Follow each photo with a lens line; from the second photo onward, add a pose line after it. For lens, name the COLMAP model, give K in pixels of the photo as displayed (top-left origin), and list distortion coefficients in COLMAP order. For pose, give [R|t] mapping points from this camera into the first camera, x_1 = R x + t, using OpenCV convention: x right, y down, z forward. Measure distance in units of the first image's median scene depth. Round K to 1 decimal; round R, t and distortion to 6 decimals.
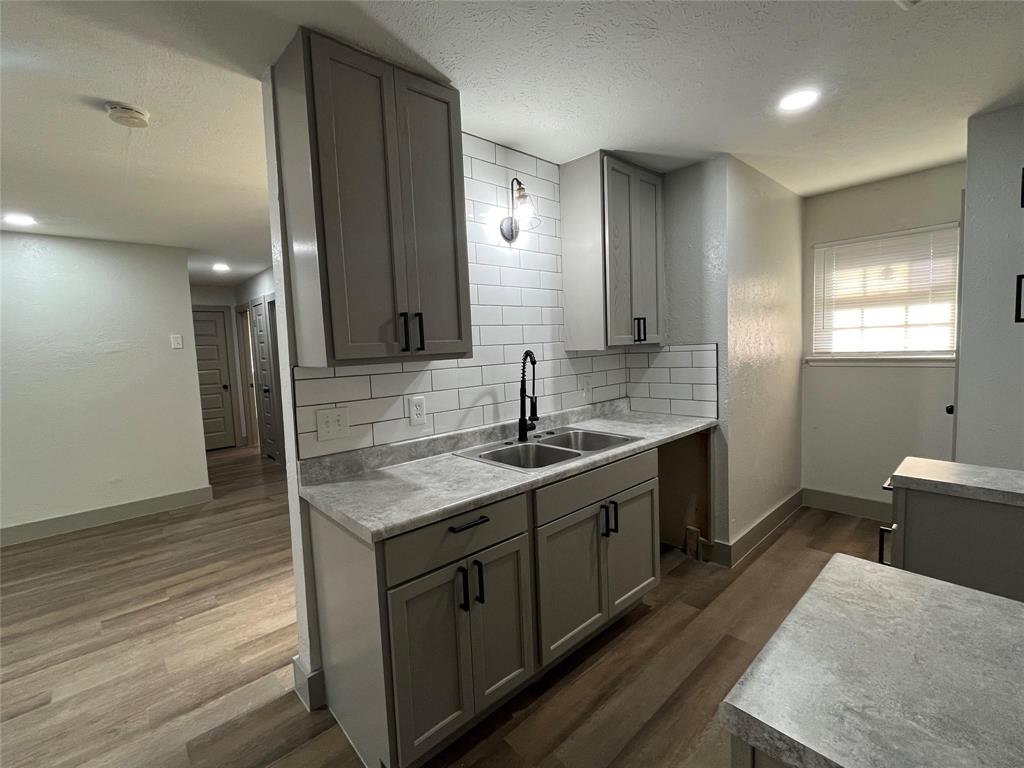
lens RADIAL K [[454.1, 0, 513.8], [0, 454.1, 382.0], [0, 0, 1]] dist [-0.002819, 0.000167]
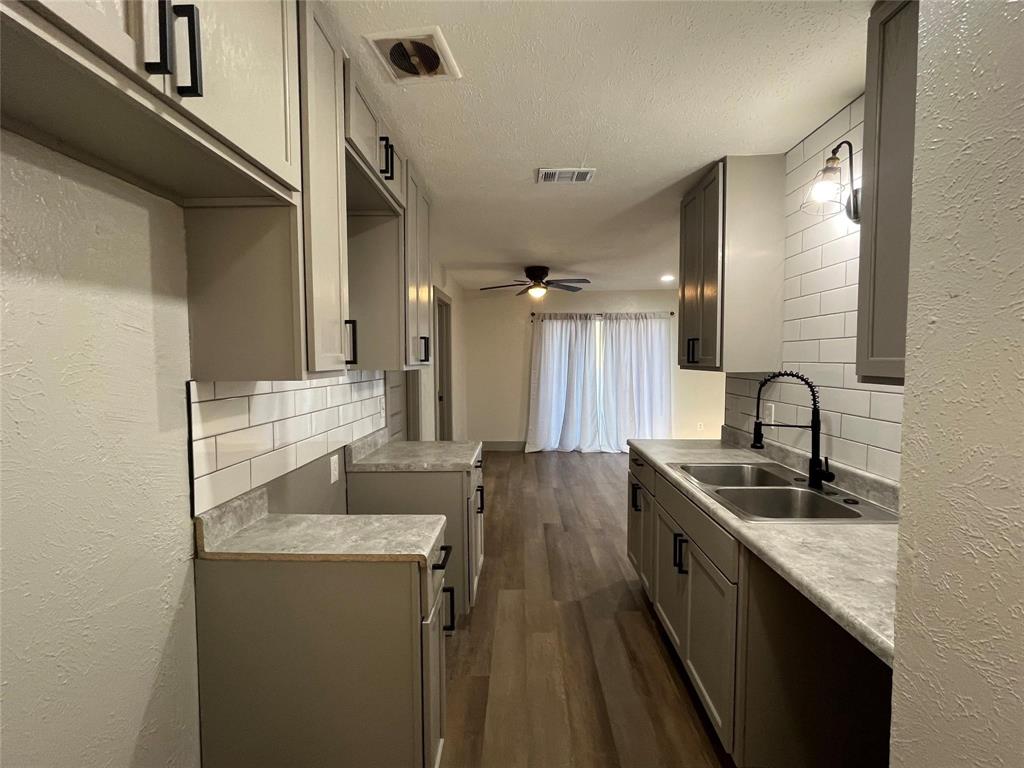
lens RADIAL K [[454.1, 0, 513.8], [0, 454.1, 382.0], [0, 0, 1]] dist [-0.002819, 0.000167]
pose [[-0.690068, 0.081658, -0.719123, 0.767200], [-0.030231, 0.989495, 0.141369, -0.118950], [0.723113, 0.119294, -0.680351, 0.945498]]
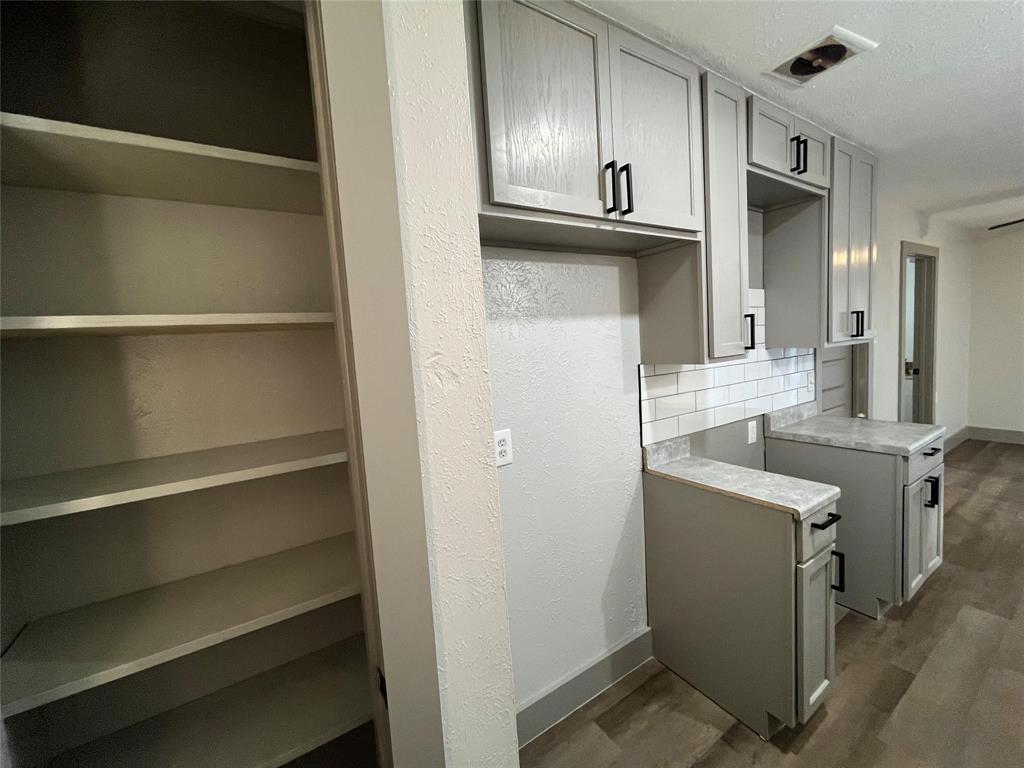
lens RADIAL K [[415.3, 0, 513.3], [0, 415.3, 380.5], [0, 0, 1]] dist [-0.001172, -0.000270]
pose [[-0.979767, 0.090378, 0.178572, 0.750758], [0.120309, 0.978993, 0.164615, -0.154288], [-0.159943, 0.182768, -0.970059, 1.091972]]
